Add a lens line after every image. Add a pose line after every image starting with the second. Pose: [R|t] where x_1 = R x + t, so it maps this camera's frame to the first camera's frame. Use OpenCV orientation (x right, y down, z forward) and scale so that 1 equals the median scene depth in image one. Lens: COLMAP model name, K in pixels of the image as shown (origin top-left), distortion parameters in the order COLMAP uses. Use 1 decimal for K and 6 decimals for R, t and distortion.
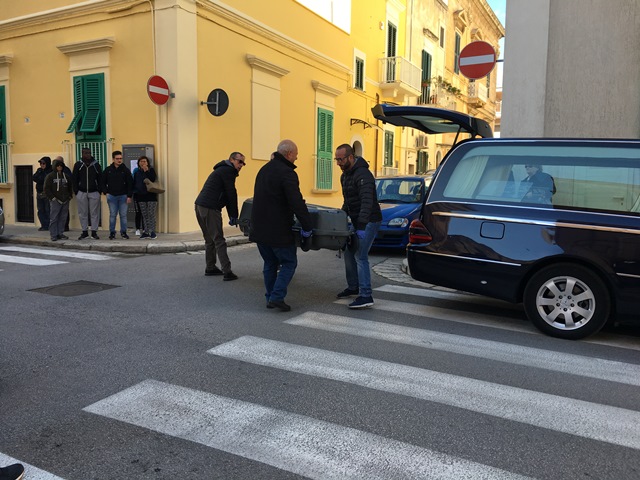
lens RADIAL K [[547.7, 0, 320.0], [0, 547.7, 240.0], [0, 0, 1]] dist [0.066981, -0.105958]
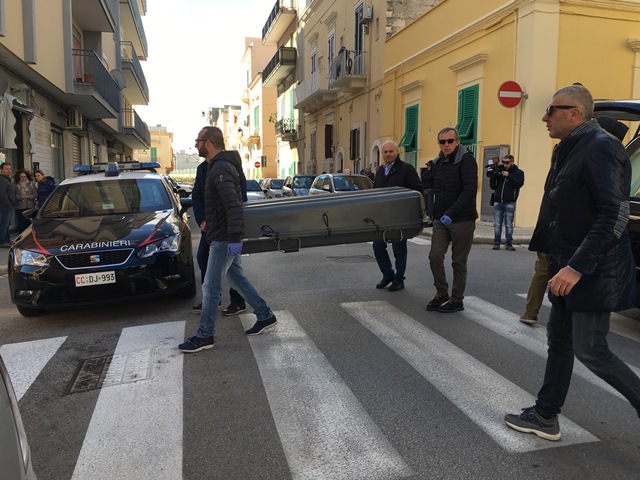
lens RADIAL K [[539.9, 0, 309.1], [0, 539.9, 242.9], [0, 0, 1]] dist [0.040243, -0.072748]
pose [[0.664881, 0.069996, -0.743663, 0.244645], [-0.058667, 0.997418, 0.041428, -0.002036], [0.744642, 0.016084, 0.667270, 0.002551]]
